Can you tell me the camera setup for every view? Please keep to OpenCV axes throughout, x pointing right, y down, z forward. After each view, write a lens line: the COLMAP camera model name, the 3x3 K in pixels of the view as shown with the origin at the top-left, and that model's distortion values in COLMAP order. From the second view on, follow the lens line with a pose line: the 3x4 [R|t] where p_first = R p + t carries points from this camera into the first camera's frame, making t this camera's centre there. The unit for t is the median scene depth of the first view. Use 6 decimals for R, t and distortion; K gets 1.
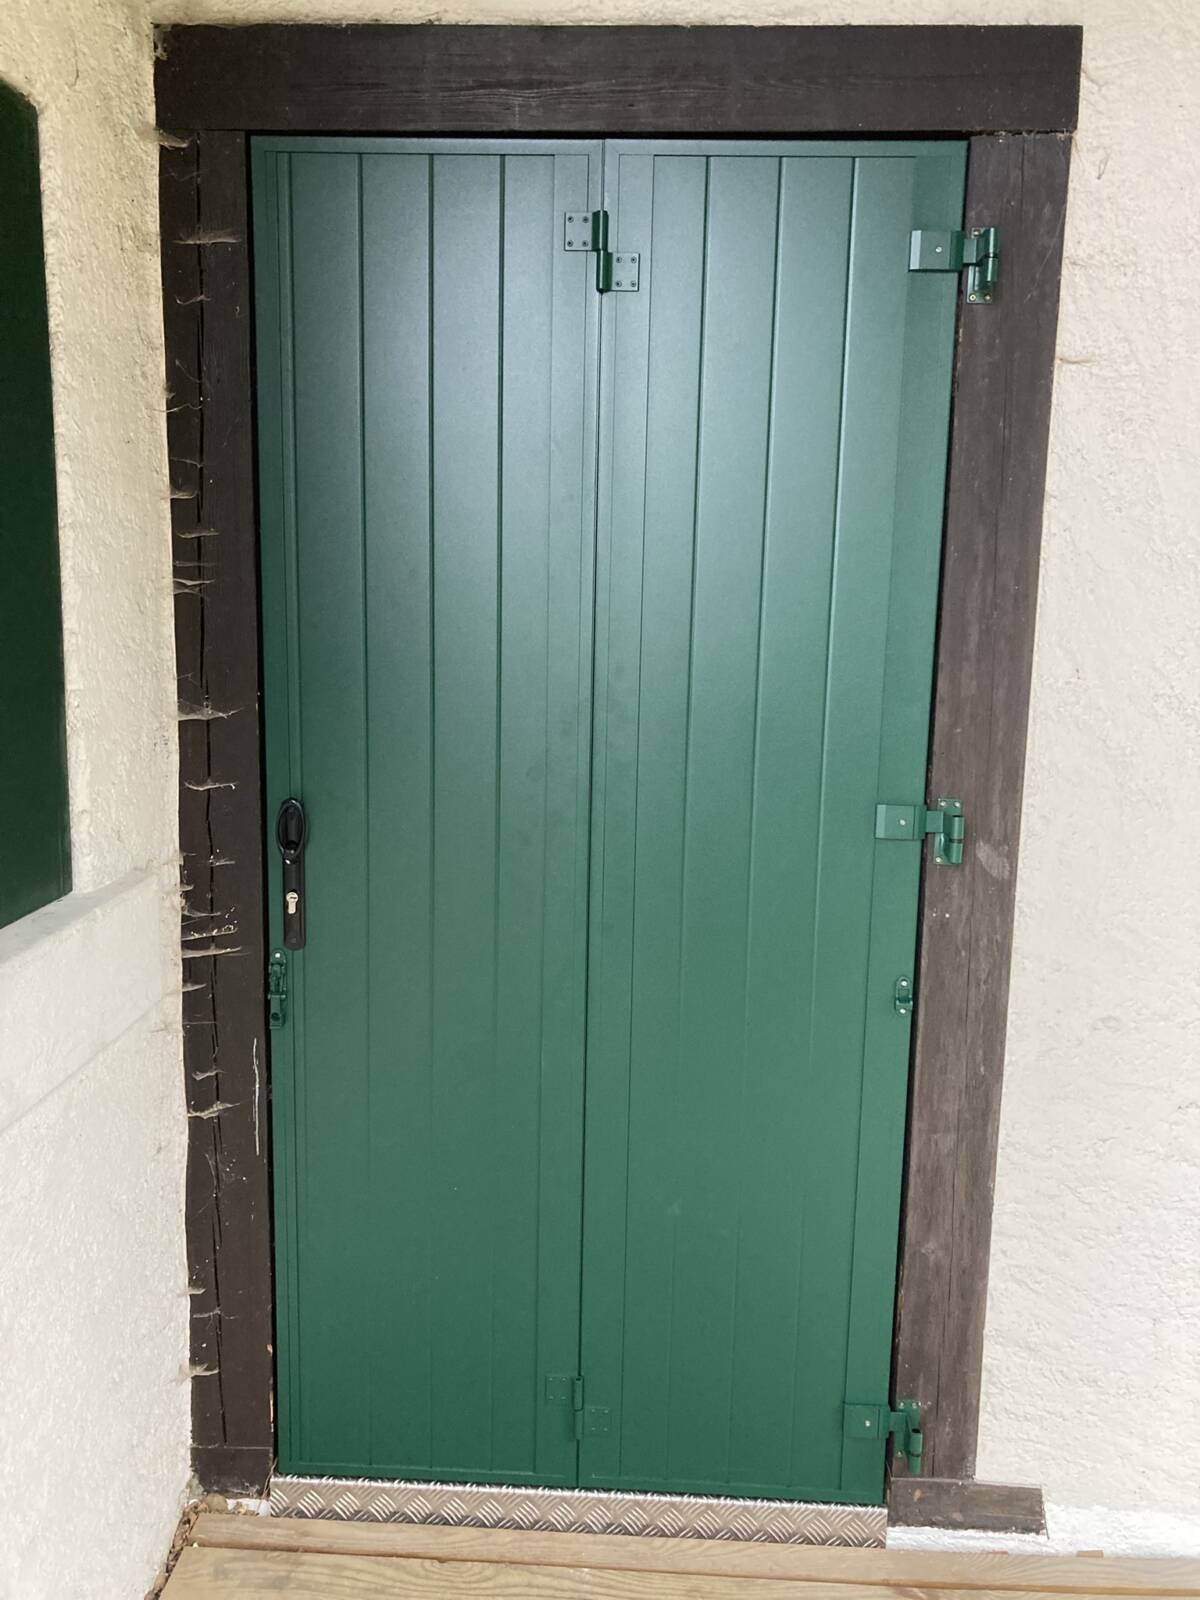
lens RADIAL K [[1313.3, 0, 602.1], [0, 1313.3, 795.4], [0, 0, 1]] dist [-0.036053, 0.020084]
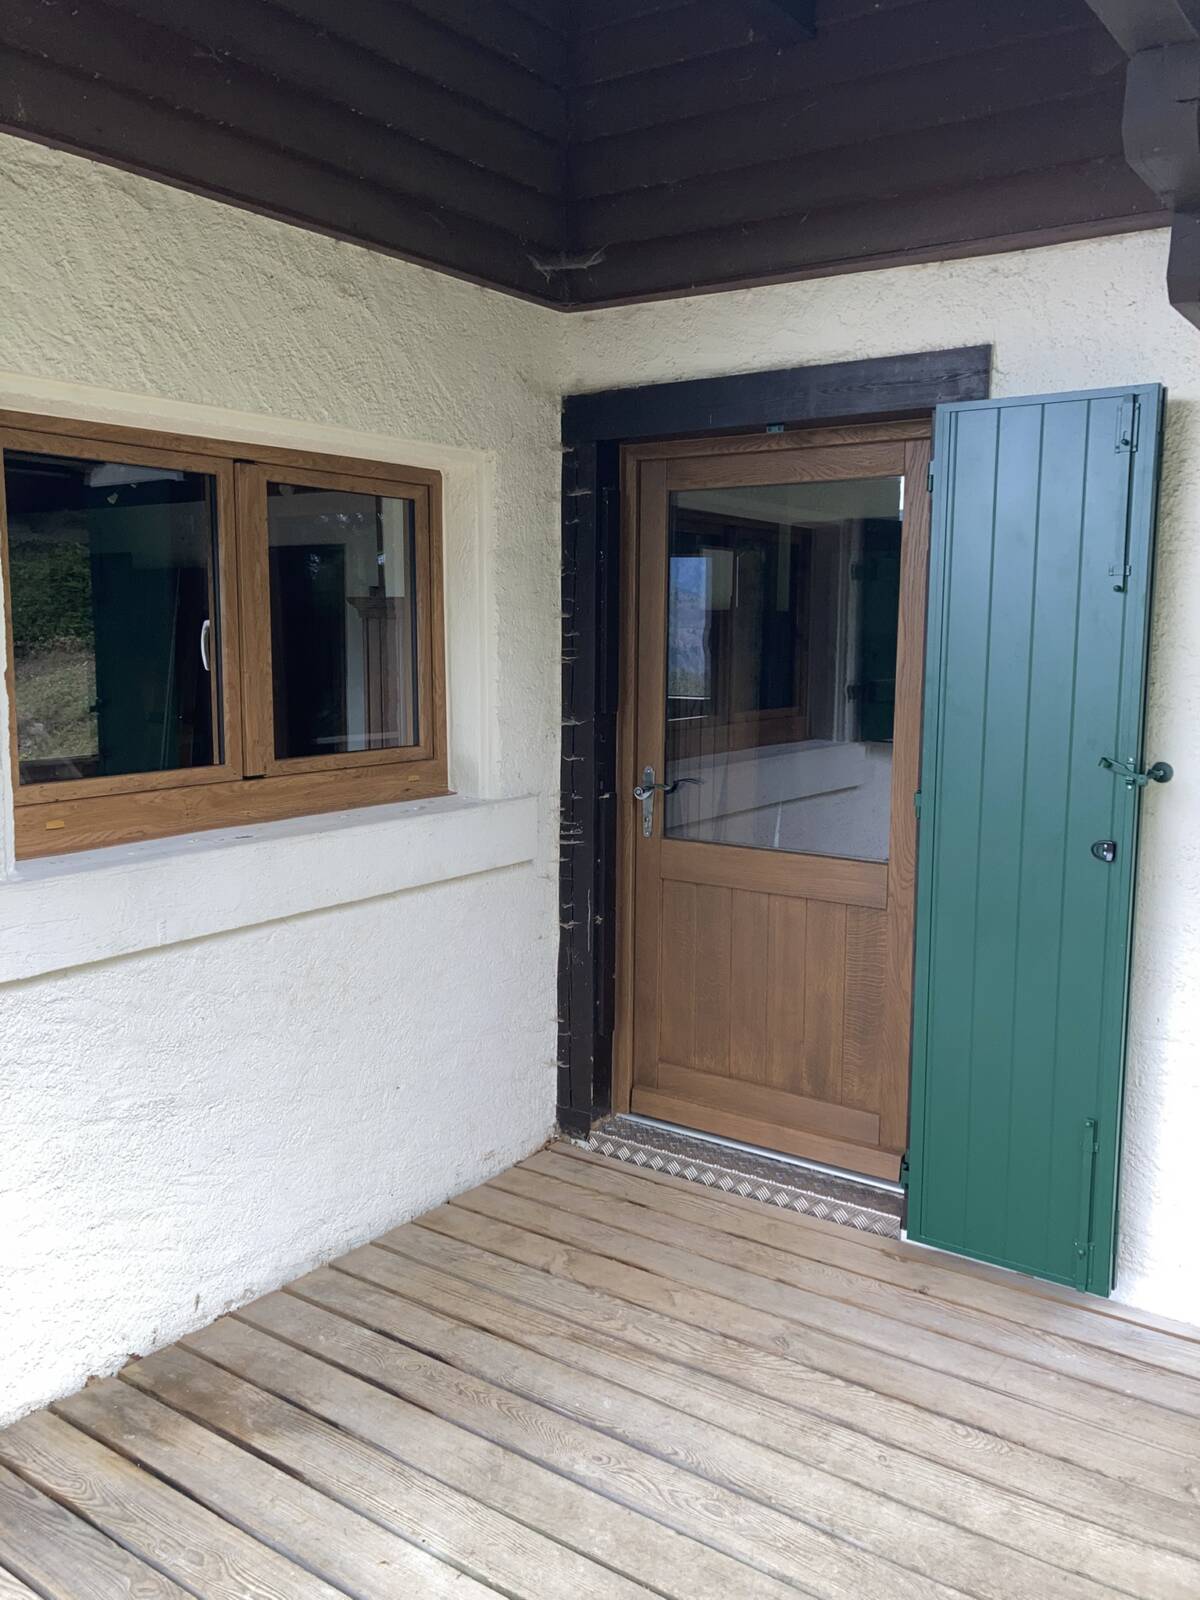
lens RADIAL K [[1313.3, 0, 598.7], [0, 1313.3, 802.3], [0, 0, 1]] dist [-0.036053, 0.020084]
pose [[0.840752, 0.056952, -0.538416, 0.812286], [-0.076471, 0.996974, -0.013955, 0.084336], [0.535992, 0.052906, 0.842563, -0.667943]]
